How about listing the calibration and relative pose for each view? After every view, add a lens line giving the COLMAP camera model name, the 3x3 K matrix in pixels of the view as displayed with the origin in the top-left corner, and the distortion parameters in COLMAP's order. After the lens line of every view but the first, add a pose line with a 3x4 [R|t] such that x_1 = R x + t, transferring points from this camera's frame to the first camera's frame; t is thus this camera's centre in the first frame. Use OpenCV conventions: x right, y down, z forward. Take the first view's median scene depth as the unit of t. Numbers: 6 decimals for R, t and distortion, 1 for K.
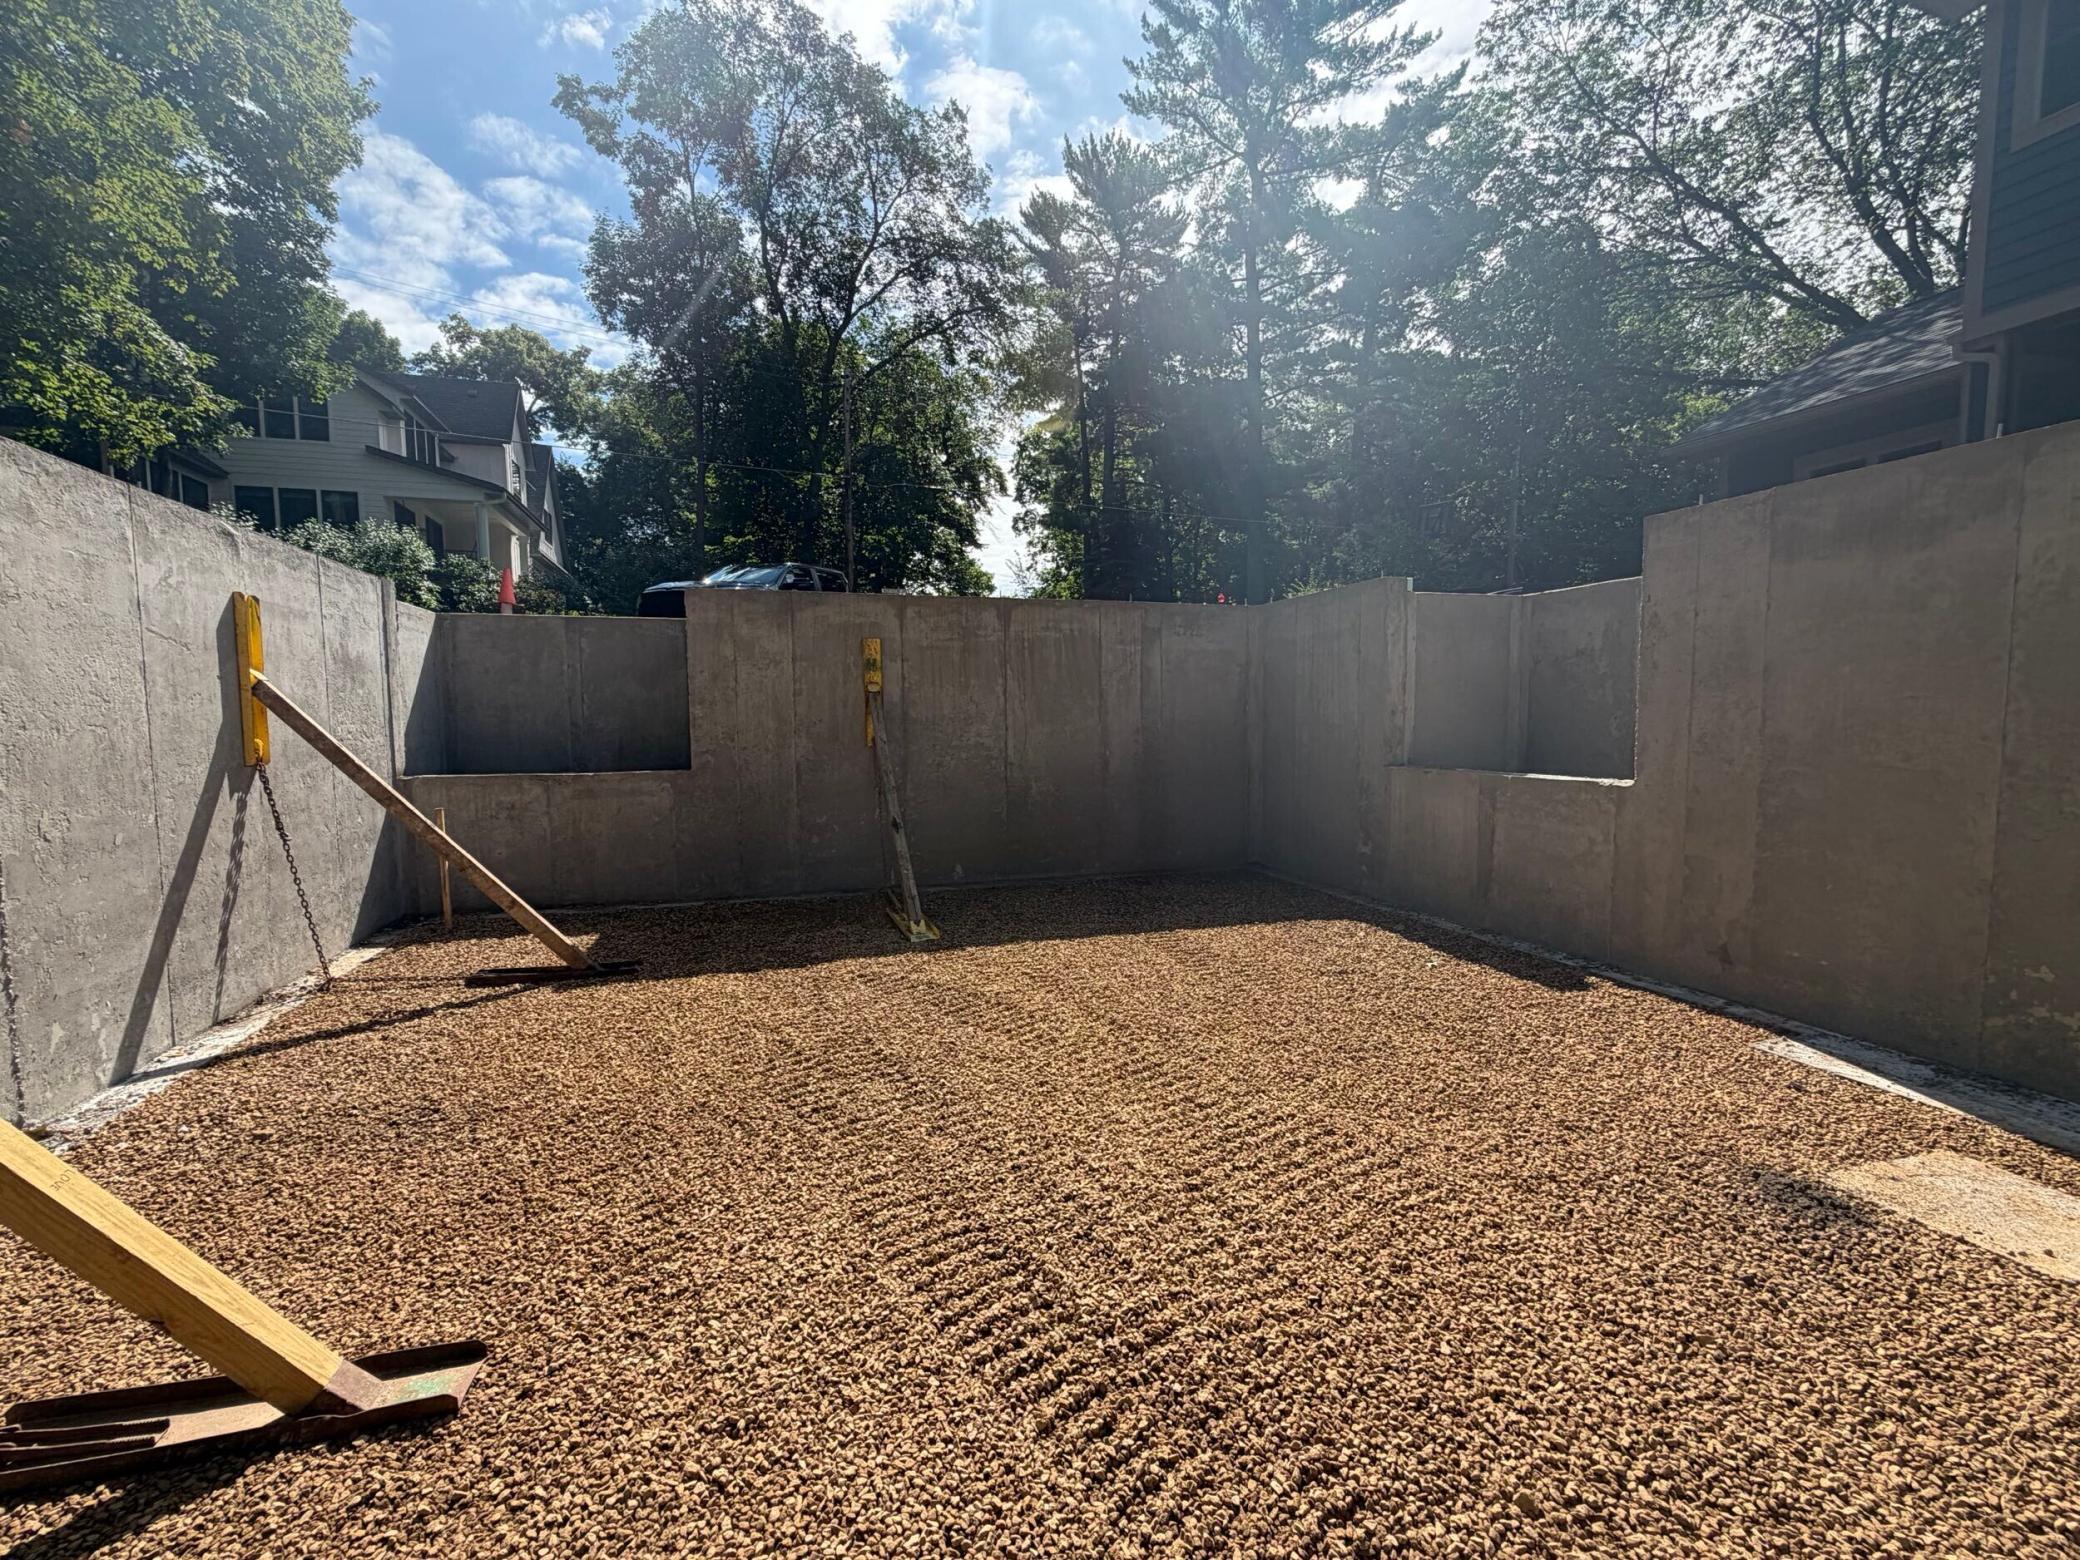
lens RADIAL K [[910.8, 0, 1039.1], [0, 910.8, 783.6], [0, 0, 1]] dist [-0.000708, -0.000026]
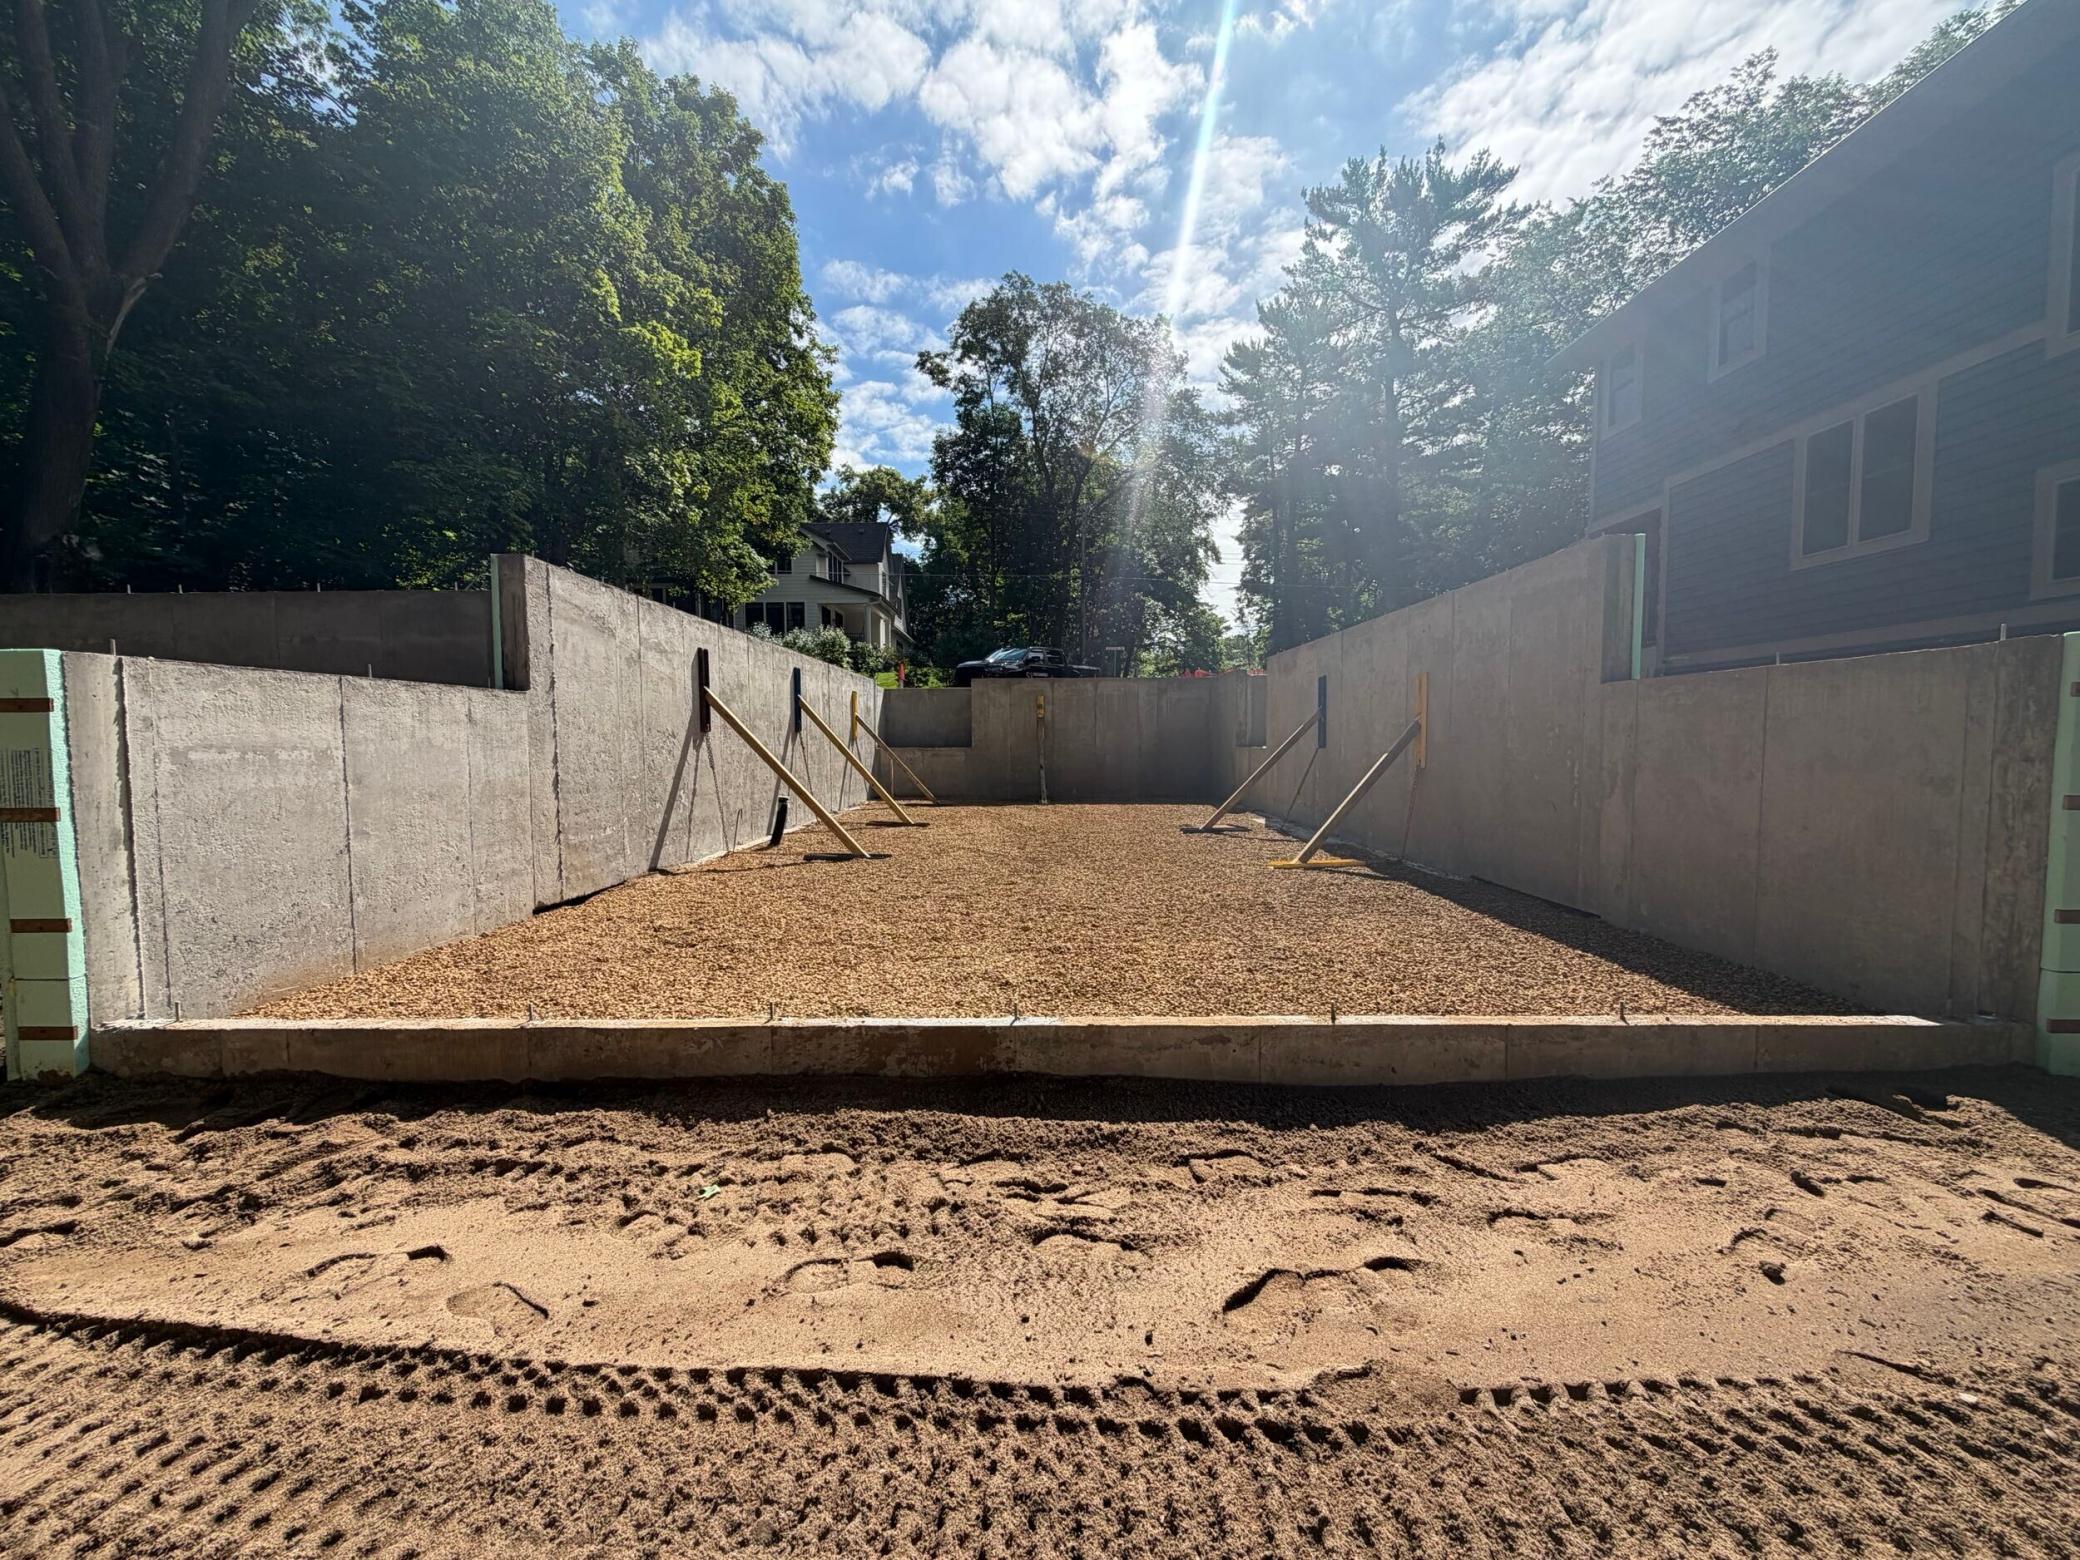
lens RADIAL K [[824.9, 0, 1033.3], [0, 824.9, 782.4], [0, 0, 1]] dist [-0.000478, 0.000223]
pose [[0.951242, 0.018009, -0.307920, 0.132036], [-0.024205, 0.999574, -0.016314, 0.030576], [0.307495, 0.022972, 0.951273, -0.306455]]
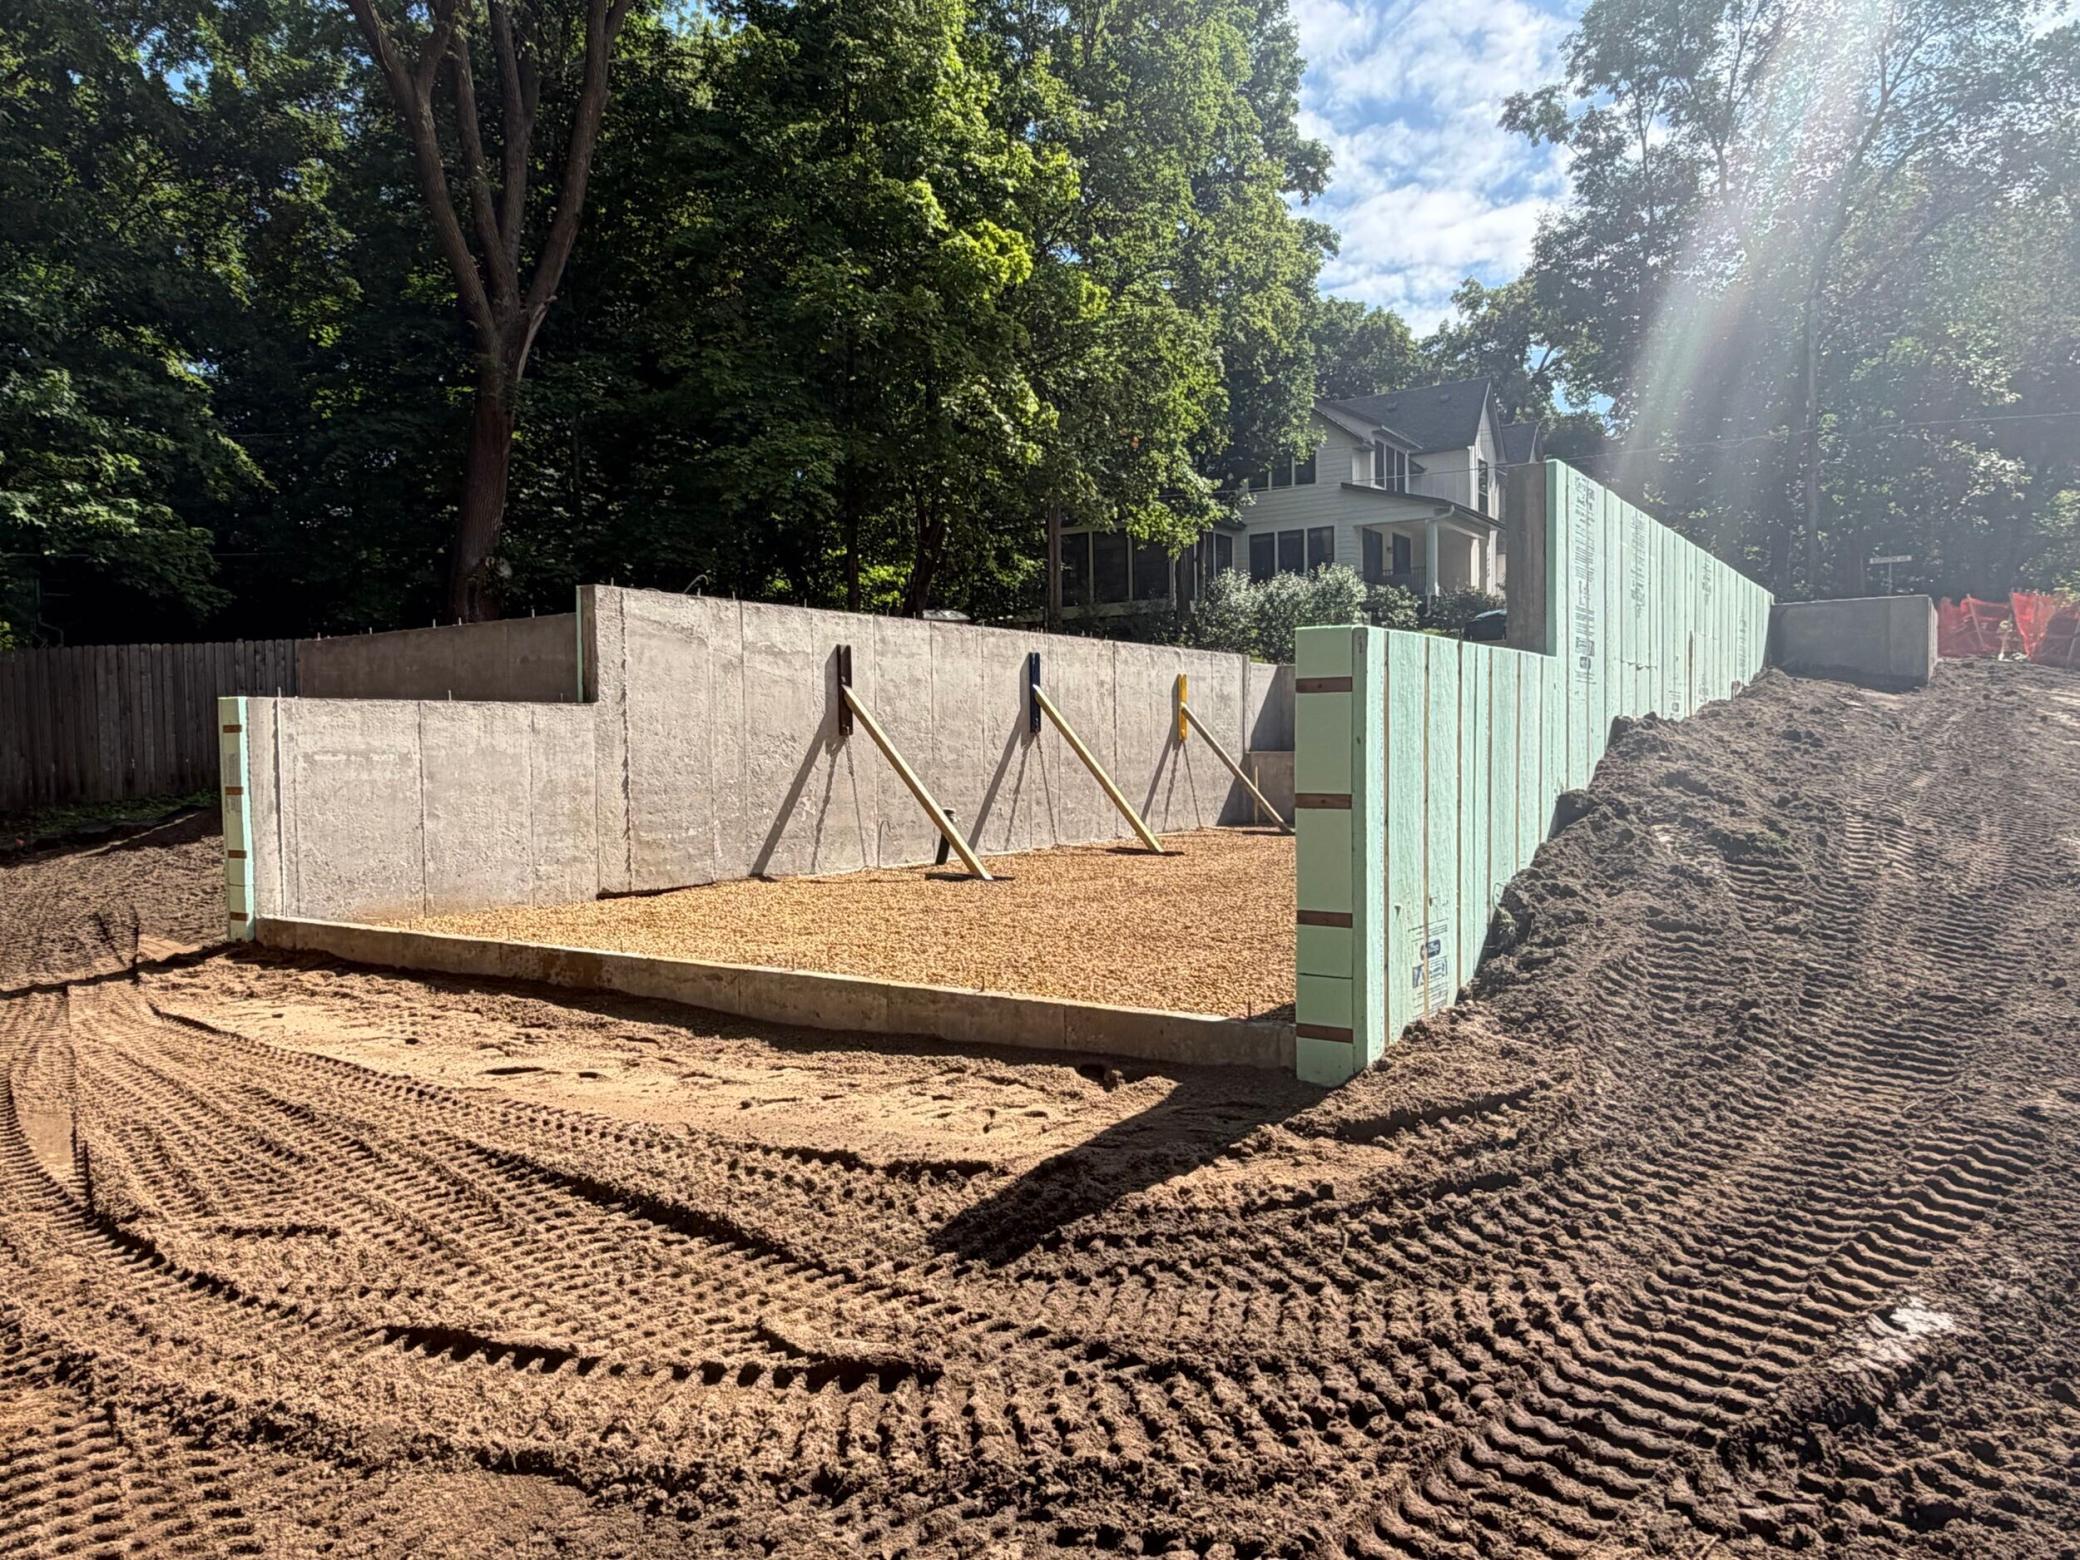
lens RADIAL K [[1410.0, 0, 1026.5], [0, 1410.0, 791.8], [0, 0, 1]] dist [-0.000843, -0.001415]
pose [[0.618749, 0.023010, -0.785252, 0.334505], [-0.048631, 0.998776, -0.009052, 0.030548], [0.784082, 0.043788, 0.619111, -0.302084]]
